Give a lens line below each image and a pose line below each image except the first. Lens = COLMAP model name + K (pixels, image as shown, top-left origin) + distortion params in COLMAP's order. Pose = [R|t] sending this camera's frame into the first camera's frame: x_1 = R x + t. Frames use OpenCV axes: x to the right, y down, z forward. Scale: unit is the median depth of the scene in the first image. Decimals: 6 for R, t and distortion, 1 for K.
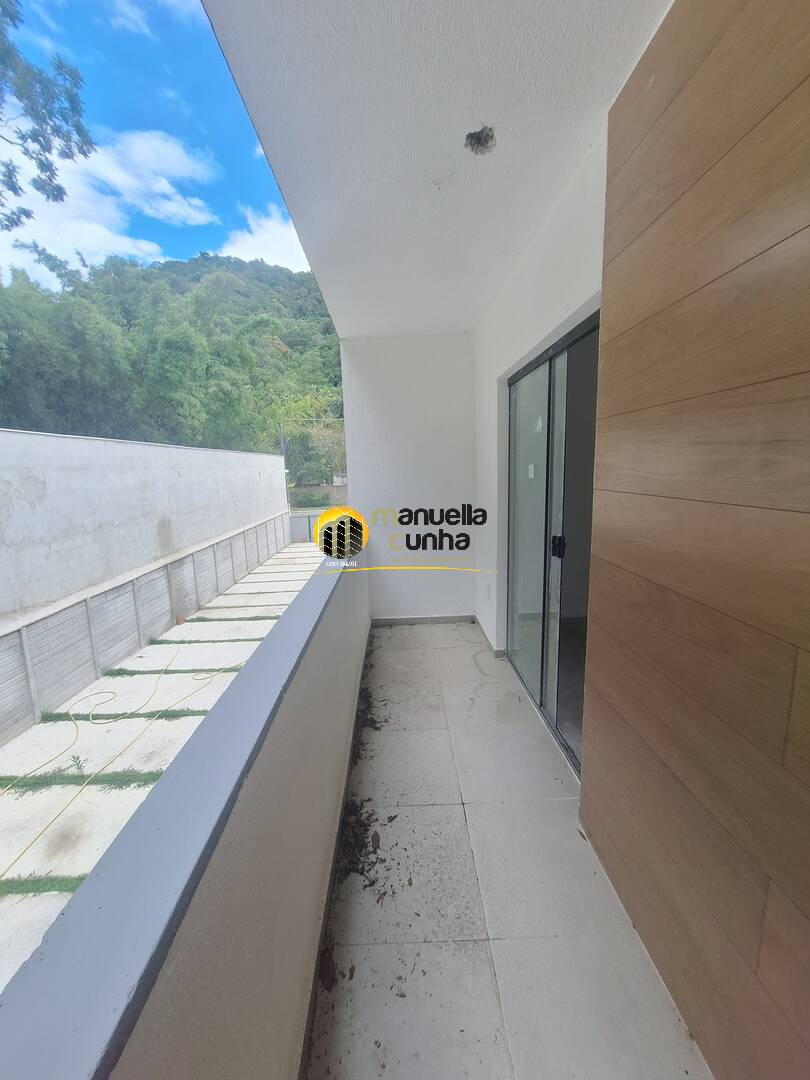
lens RADIAL K [[430.0, 0, 407.8], [0, 430.0, 537.0], [0, 0, 1]] dist [-0.001283, 0.000464]
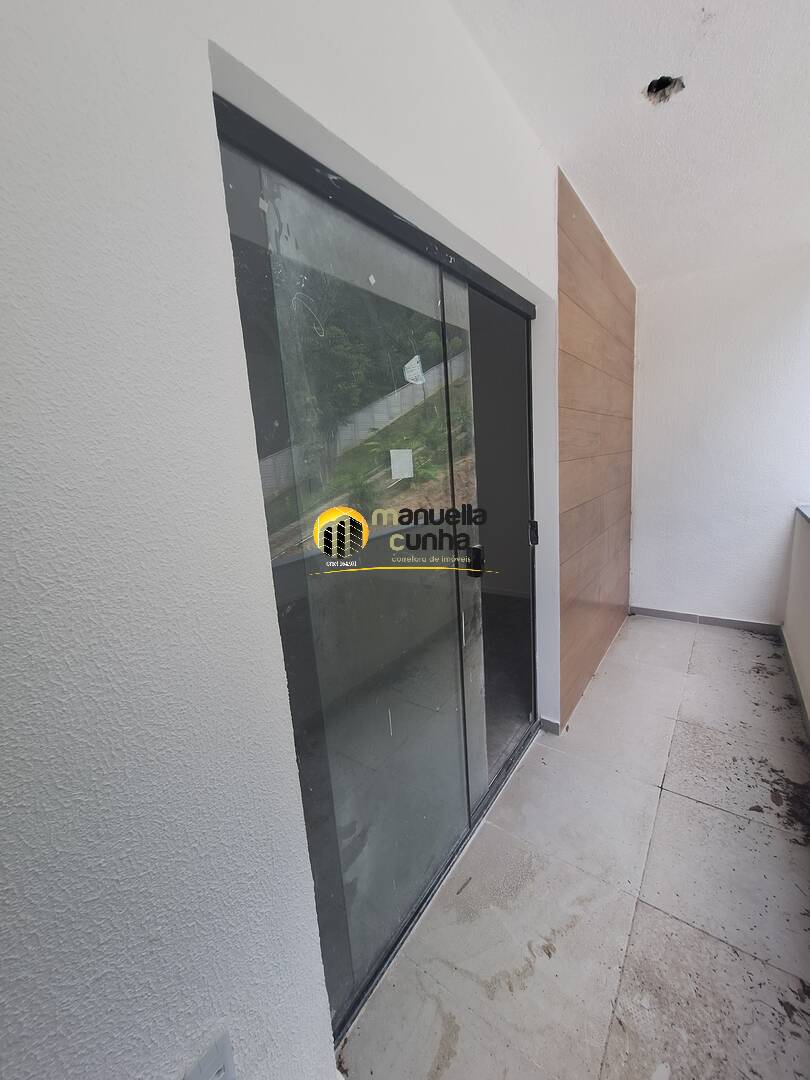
lens RADIAL K [[430.0, 0, 407.8], [0, 430.0, 537.0], [0, 0, 1]] dist [-0.001283, 0.000464]
pose [[-0.781396, -0.025766, 0.623503, -0.011467], [0.188197, 0.942898, 0.274819, -0.289789], [-0.594981, 0.332084, -0.731928, 1.928882]]
